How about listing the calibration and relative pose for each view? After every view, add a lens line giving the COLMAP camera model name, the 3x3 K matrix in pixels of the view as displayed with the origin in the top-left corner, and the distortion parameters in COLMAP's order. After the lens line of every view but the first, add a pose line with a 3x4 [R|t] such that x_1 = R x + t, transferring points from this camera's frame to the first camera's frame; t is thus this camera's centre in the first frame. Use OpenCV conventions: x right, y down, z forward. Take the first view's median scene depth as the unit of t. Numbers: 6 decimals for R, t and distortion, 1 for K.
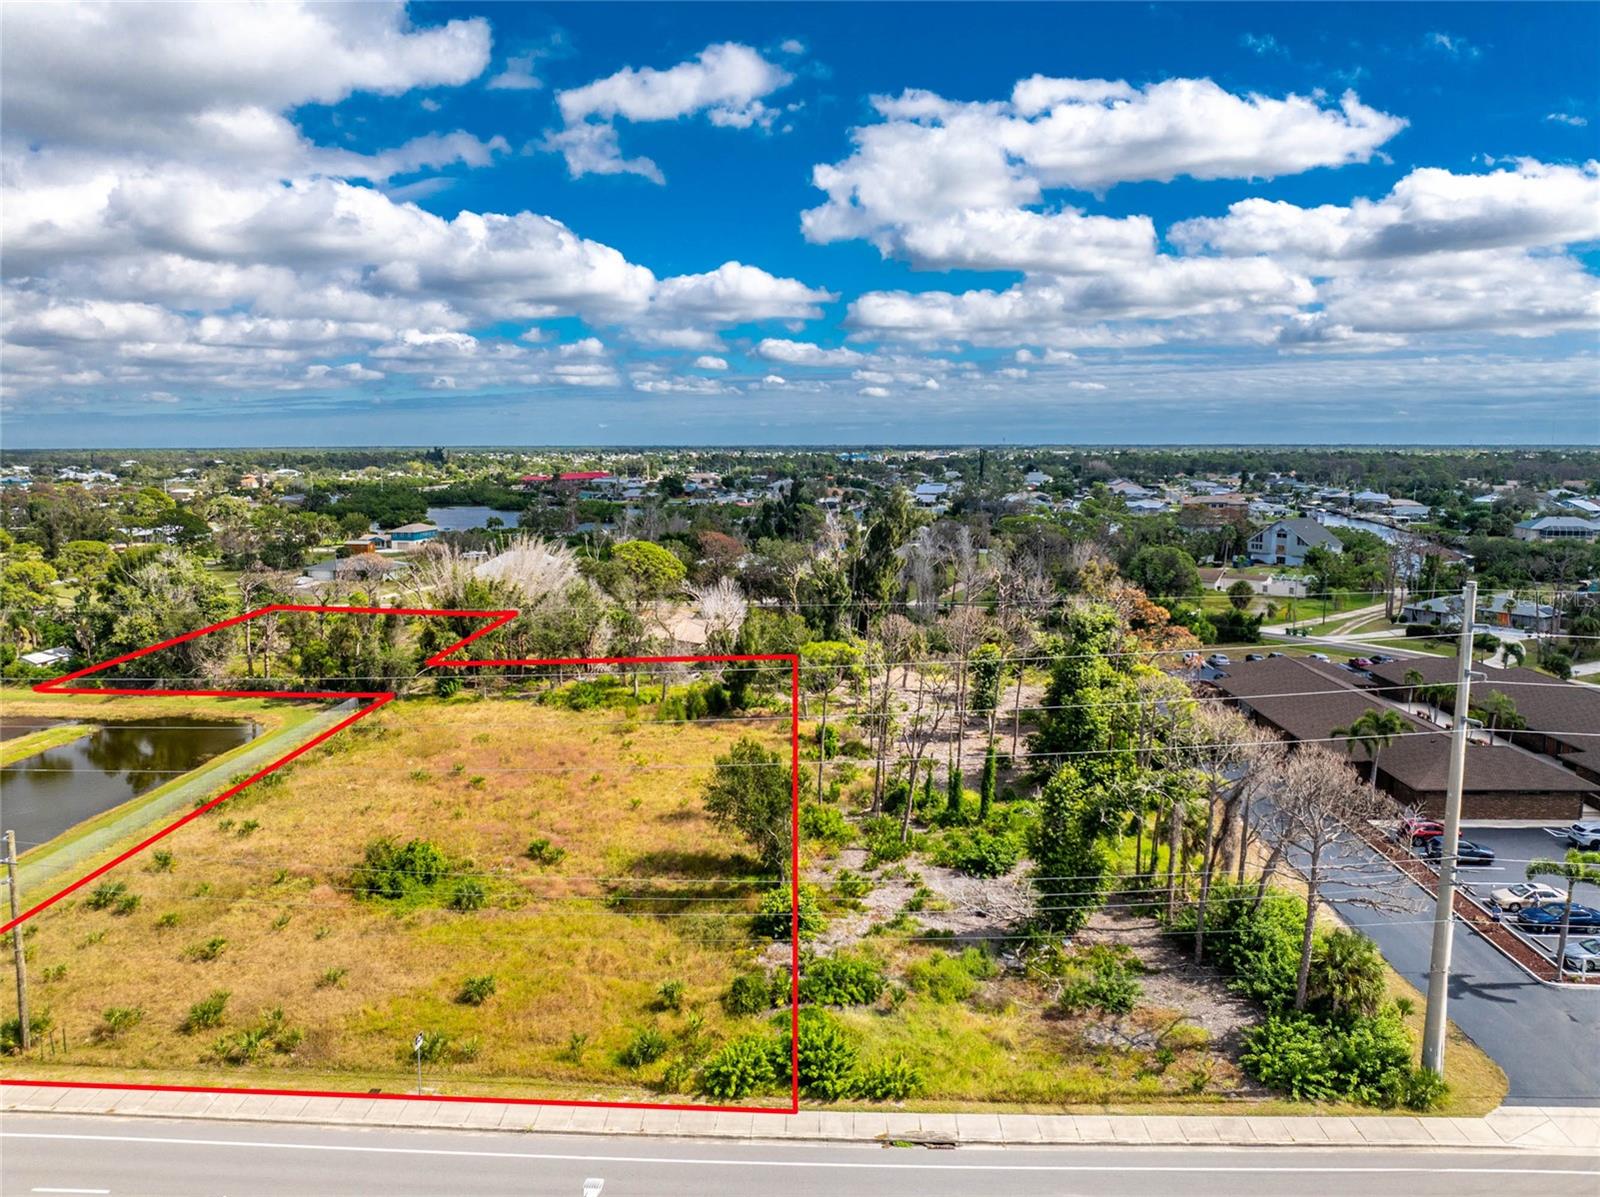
lens RADIAL K [[1127.5, 0, 800.0], [0, 1127.5, 598.5], [0, 0, 1]] dist [-0.038825, -0.003155]
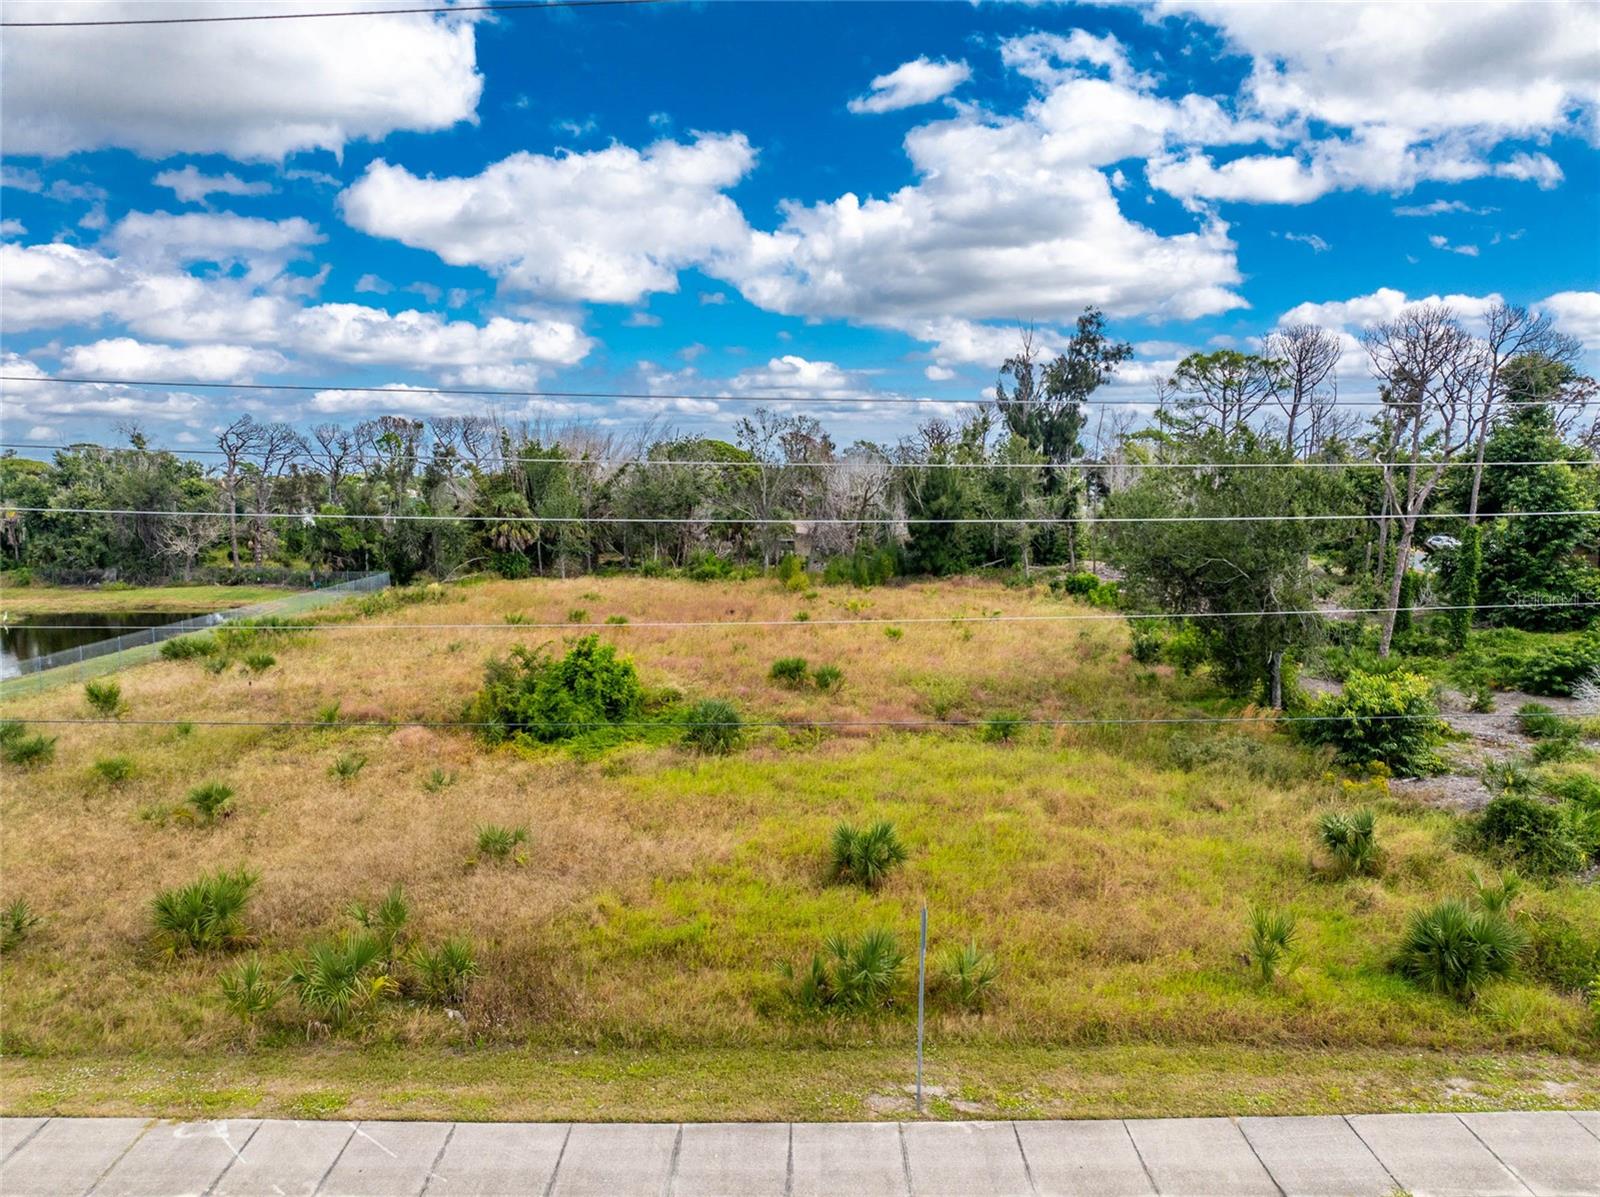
lens RADIAL K [[1127.5, 0, 800.0], [0, 1127.5, 598.5], [0, 0, 1]] dist [-0.038825, -0.003155]
pose [[0.999503, -0.015382, 0.027531, -0.250079], [0.015968, 0.999648, -0.021181, 0.204291], [-0.027195, 0.021610, 0.999397, 0.452211]]
